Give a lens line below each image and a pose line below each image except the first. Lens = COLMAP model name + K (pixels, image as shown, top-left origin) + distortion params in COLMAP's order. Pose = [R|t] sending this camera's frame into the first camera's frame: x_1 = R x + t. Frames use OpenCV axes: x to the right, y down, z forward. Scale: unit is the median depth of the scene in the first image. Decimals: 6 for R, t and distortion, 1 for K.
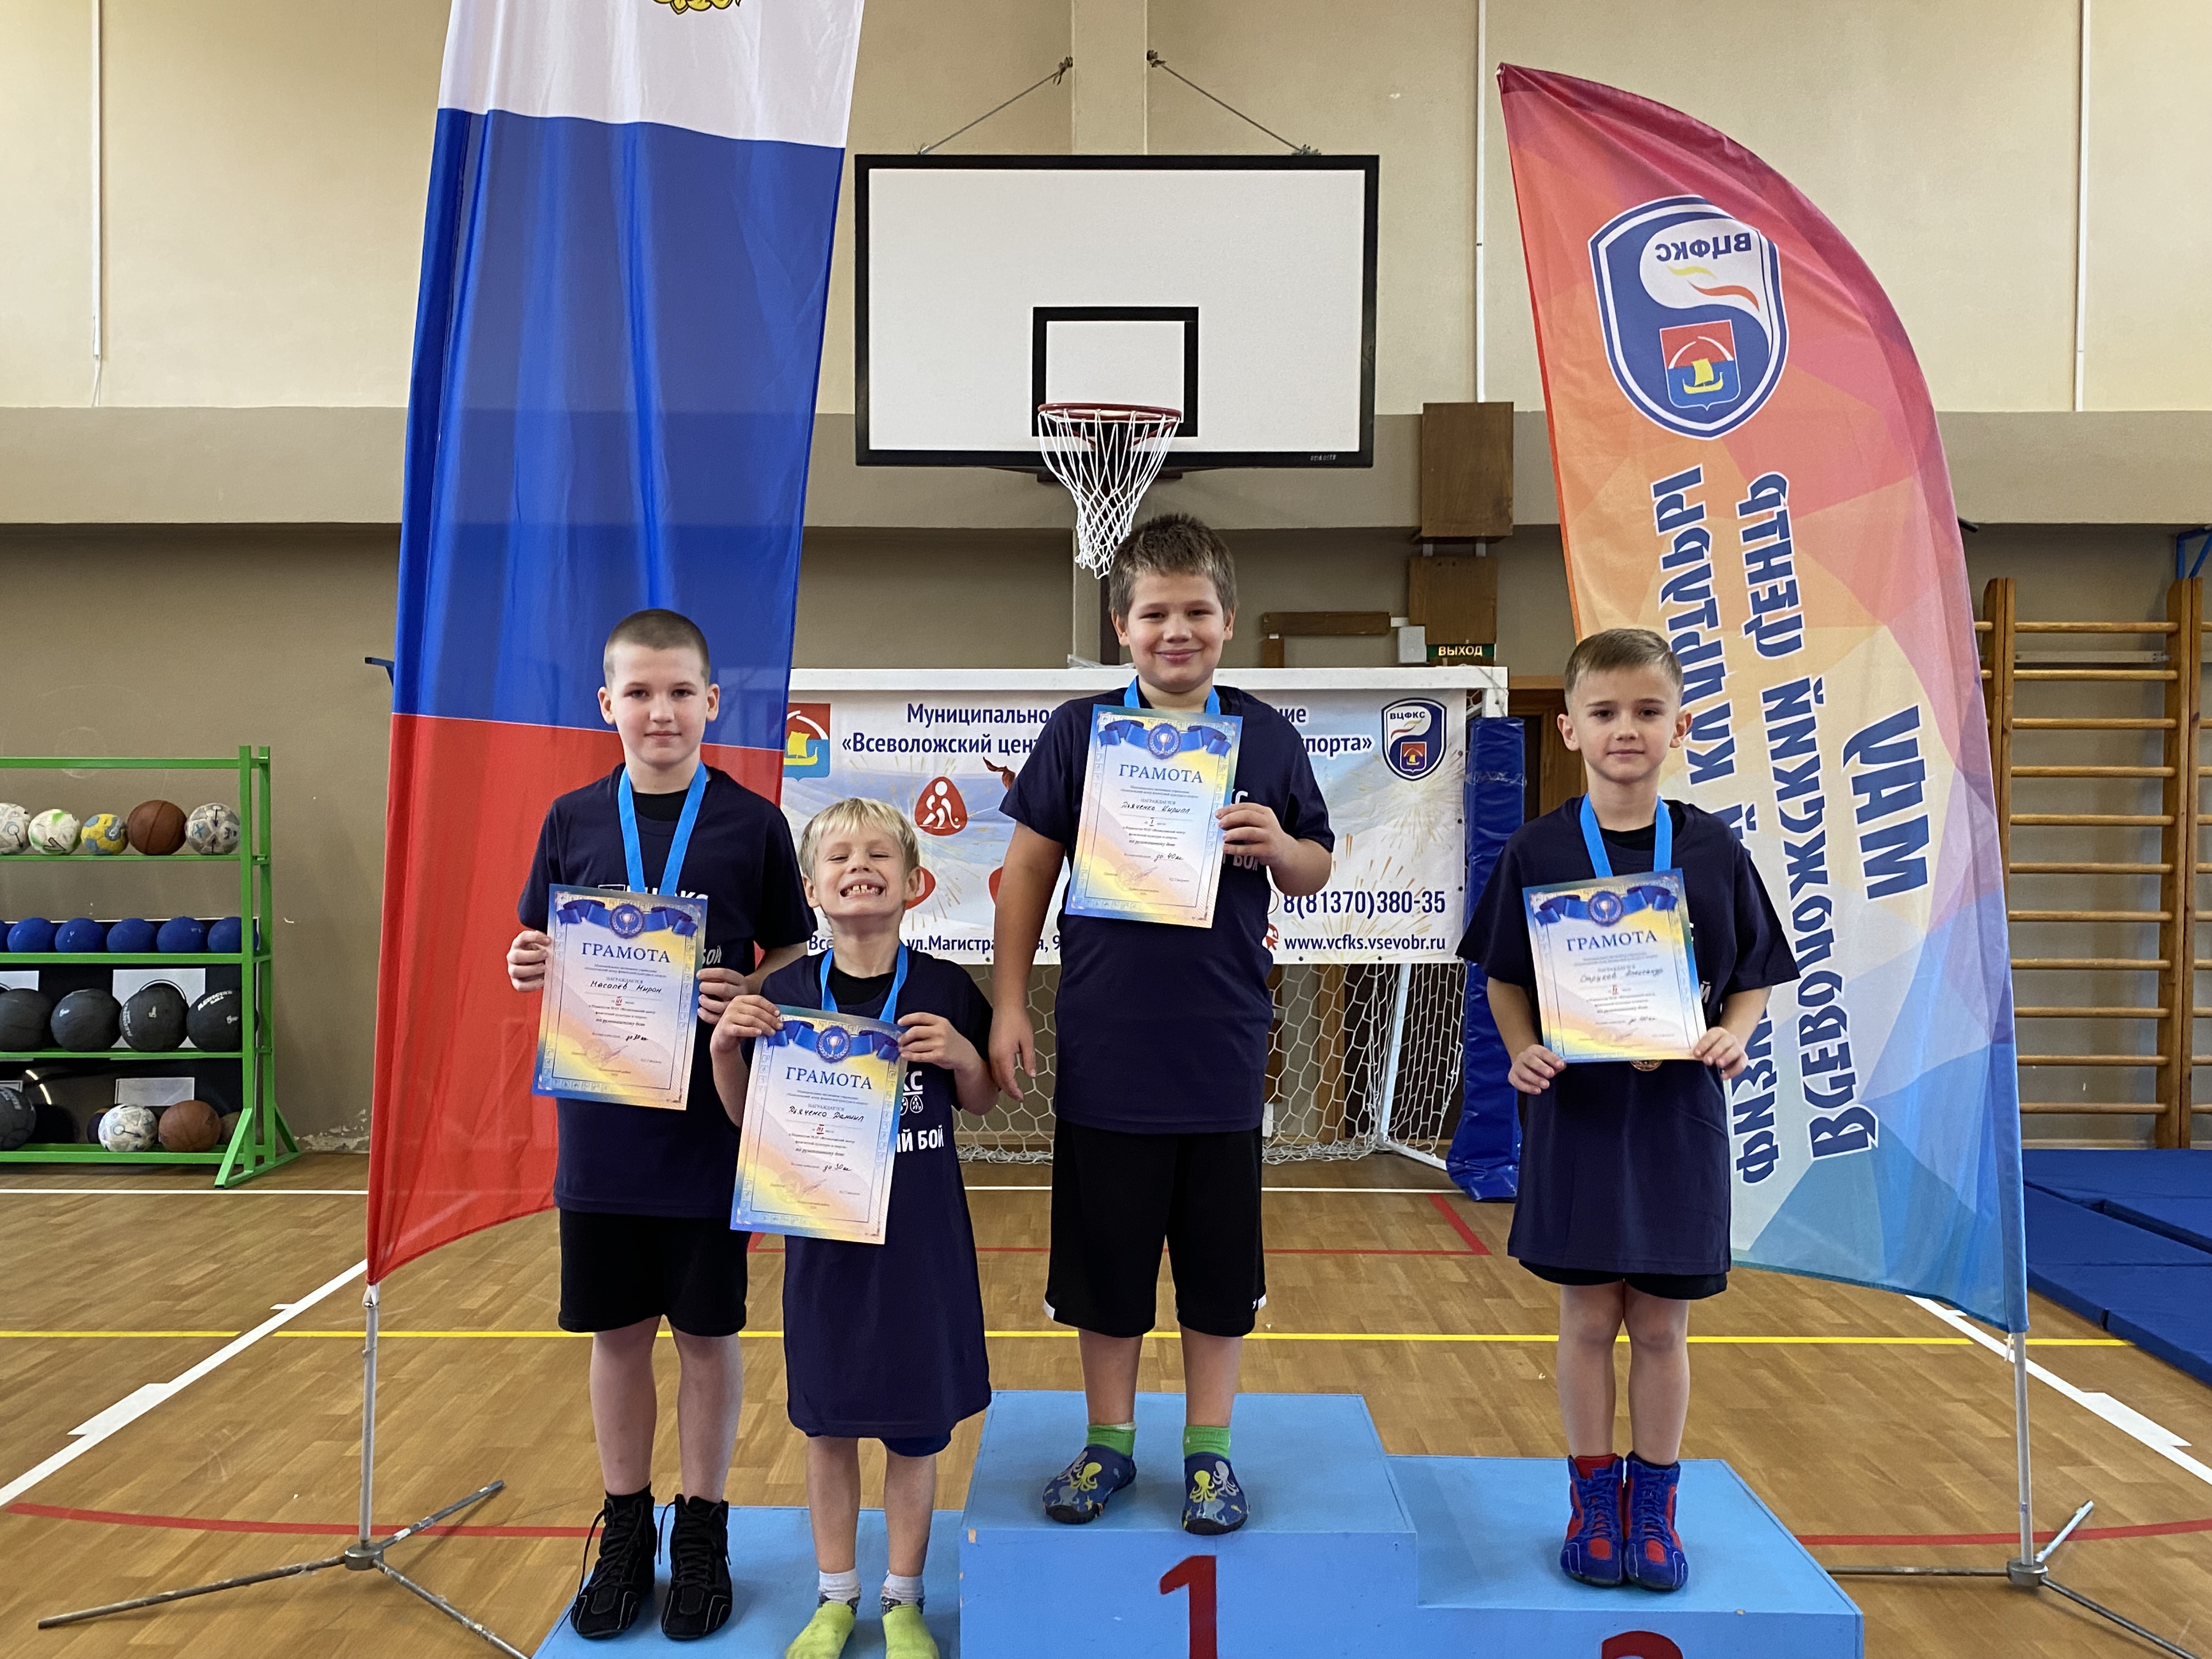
lens RADIAL K [[1943.1, 0, 1077.7], [0, 1943.1, 838.9], [0, 0, 1]] dist [0.070254, -0.089716]
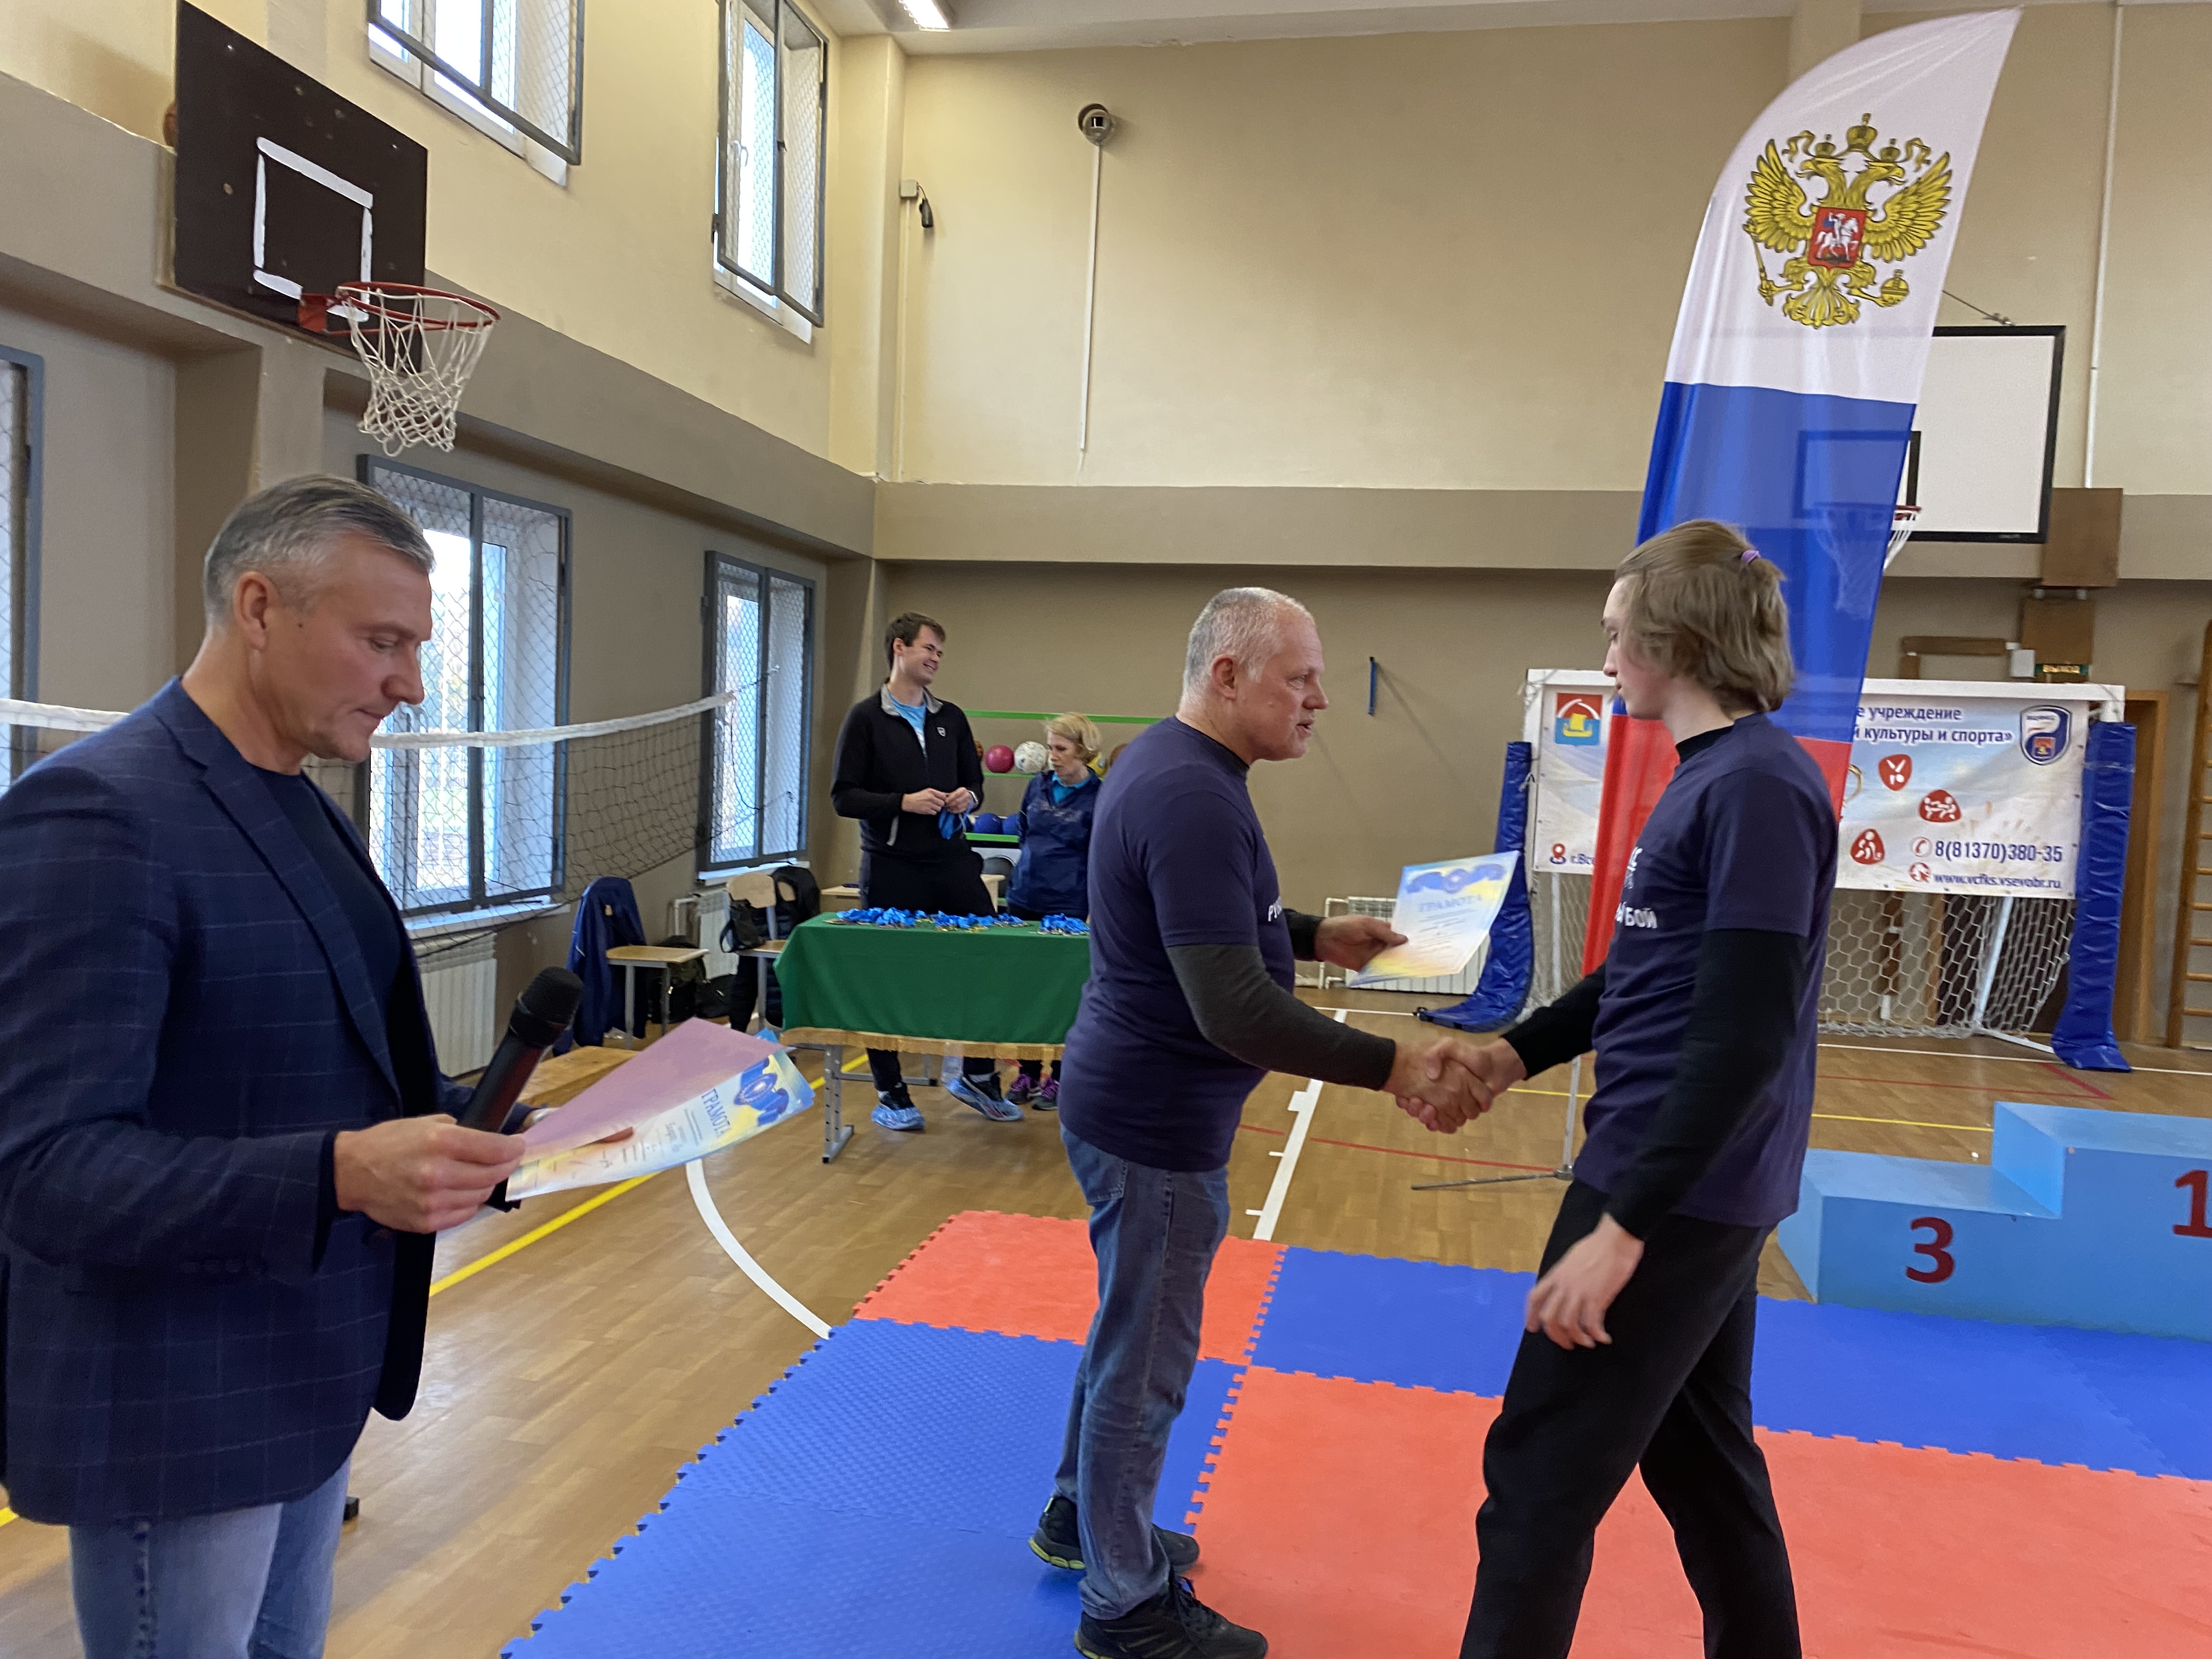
lens RADIAL K [[1724.4, 0, 1023.1], [0, 1724.4, 821.5], [0, 0, 1]] dist [-0.005294, -0.006335]
pose [[0.976800, 0.049161, -0.208433, -0.333188], [-0.043988, 0.998600, 0.029388, 0.006931], [0.209586, -0.019538, 0.977595, -0.414091]]
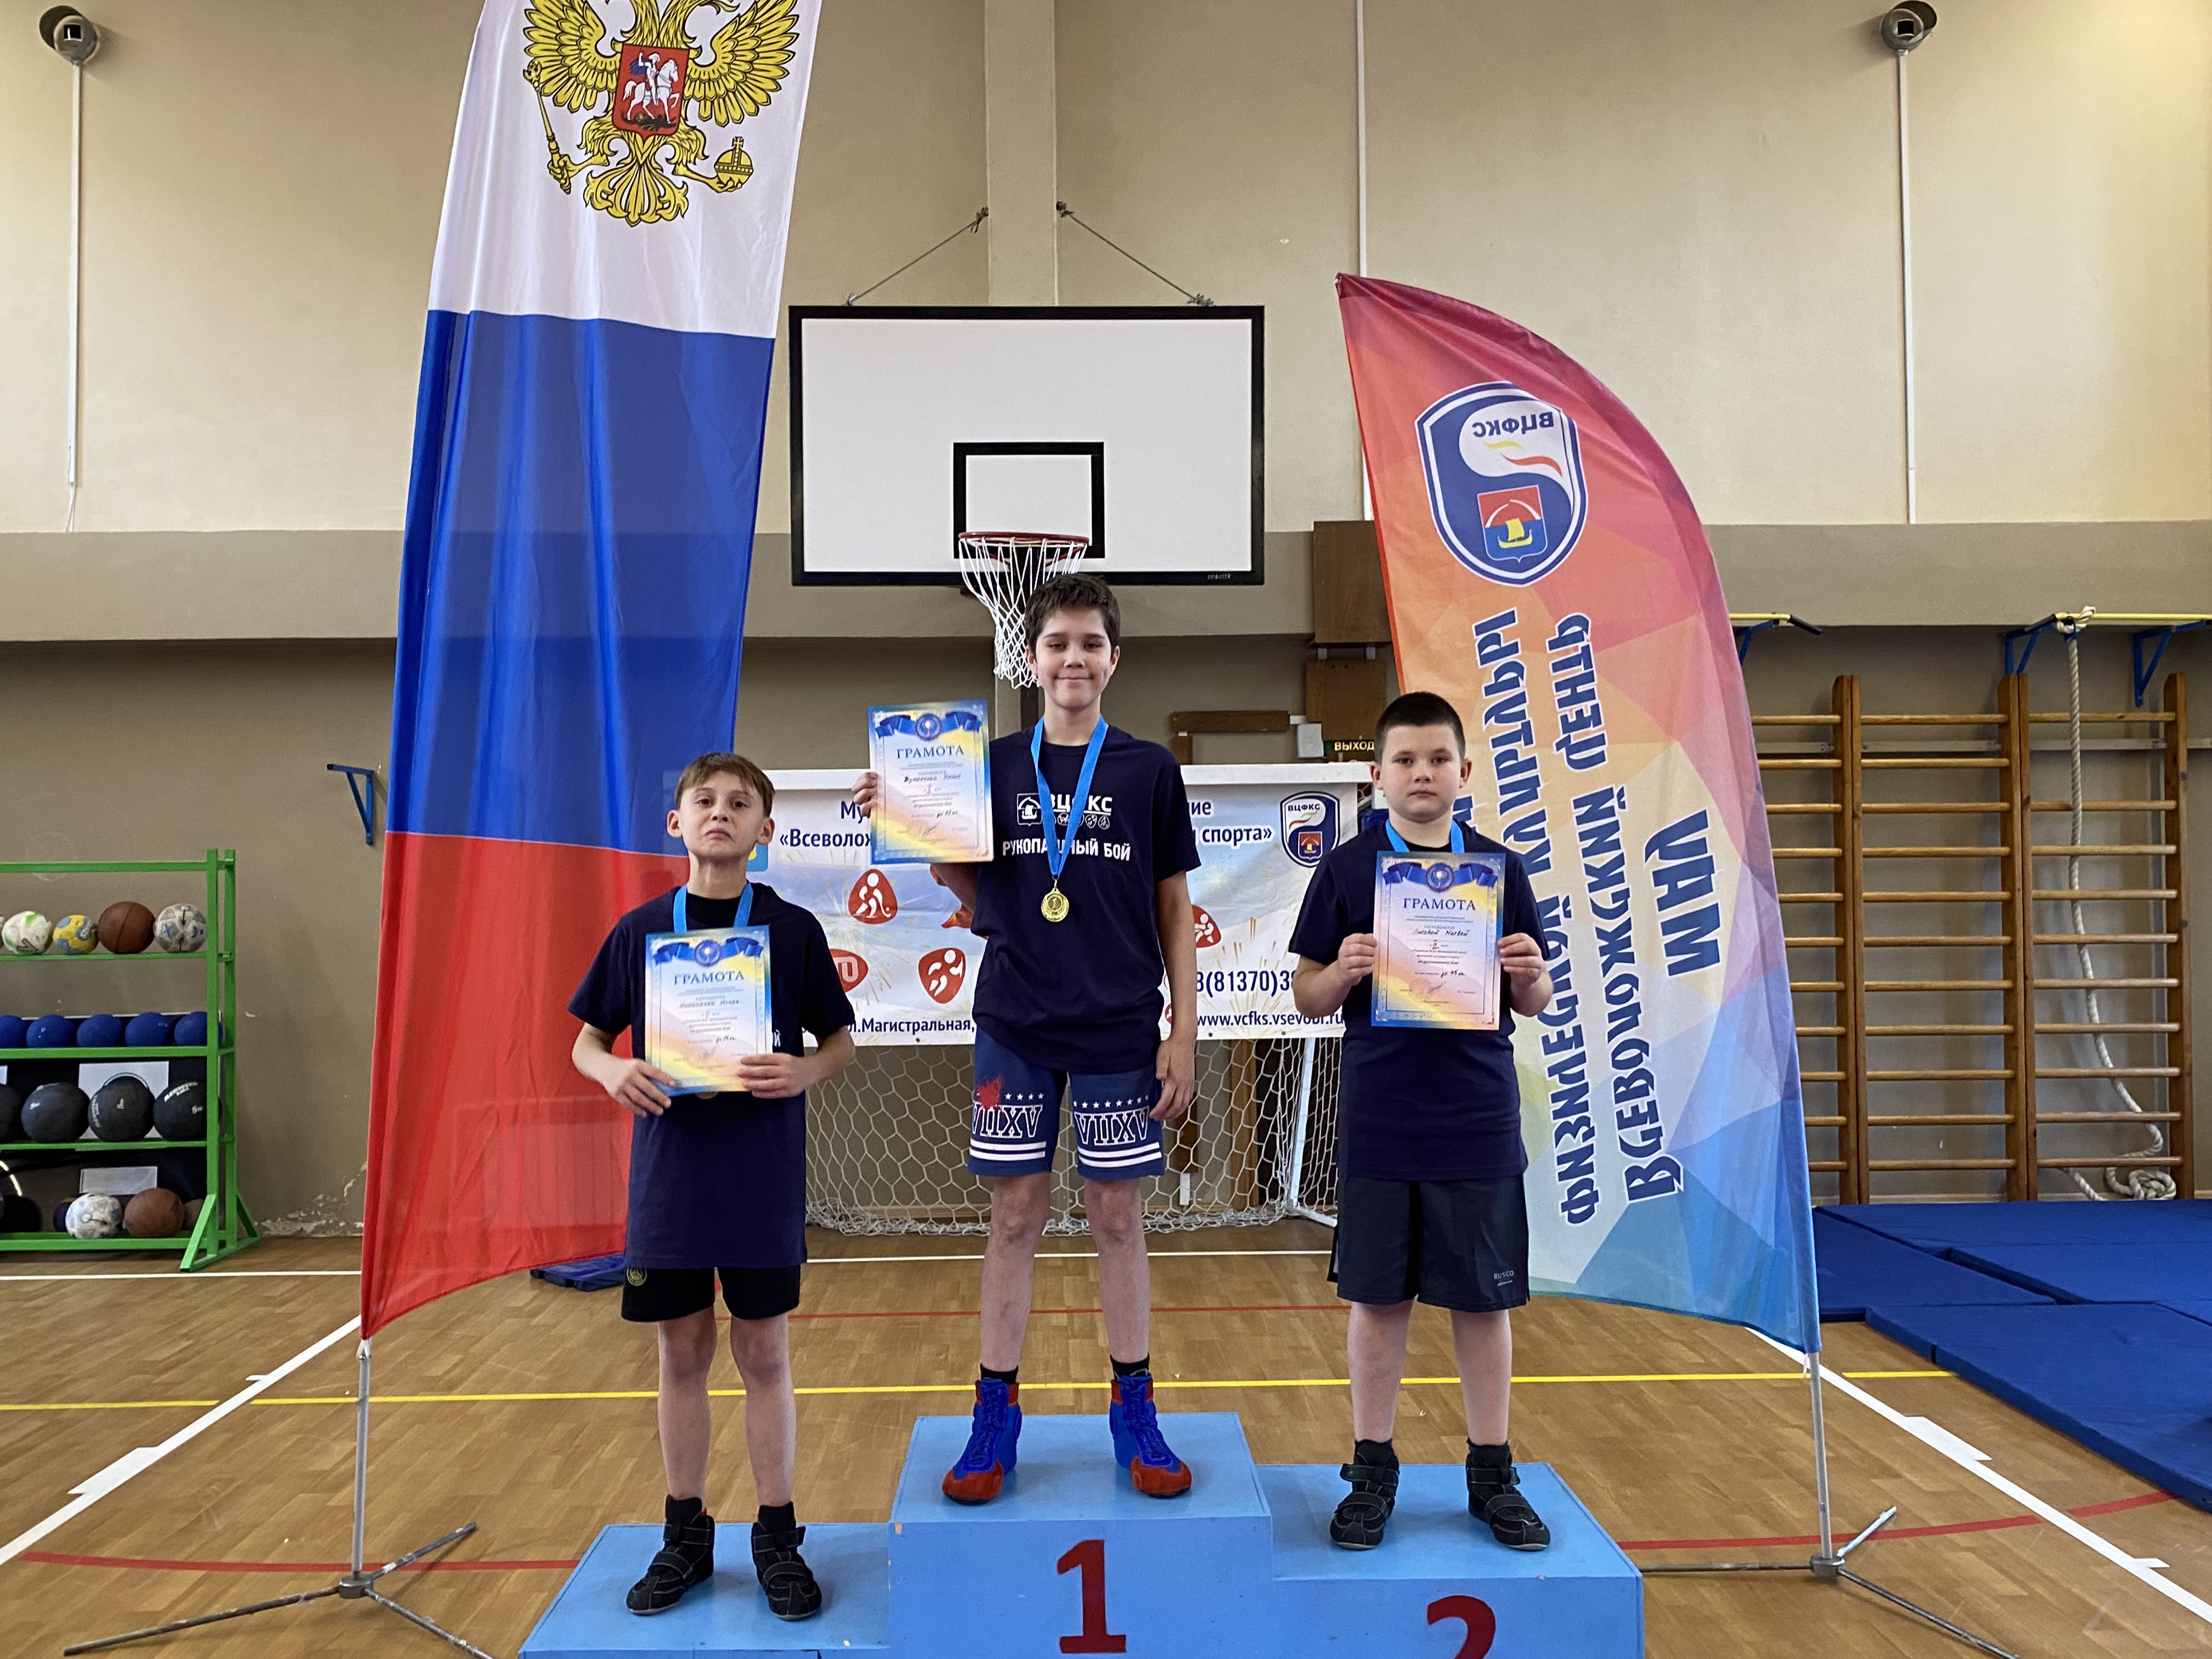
lens RADIAL K [[1955.3, 0, 1074.0], [0, 1955.3, 808.3], [0, 0, 1]] dist [0.088393, -0.143922]
pose [[0.999450, -0.011481, 0.031106, 0.008965], [0.013189, 0.998383, -0.055290, -0.005307], [-0.030421, 0.055669, 0.997986, -0.099380]]
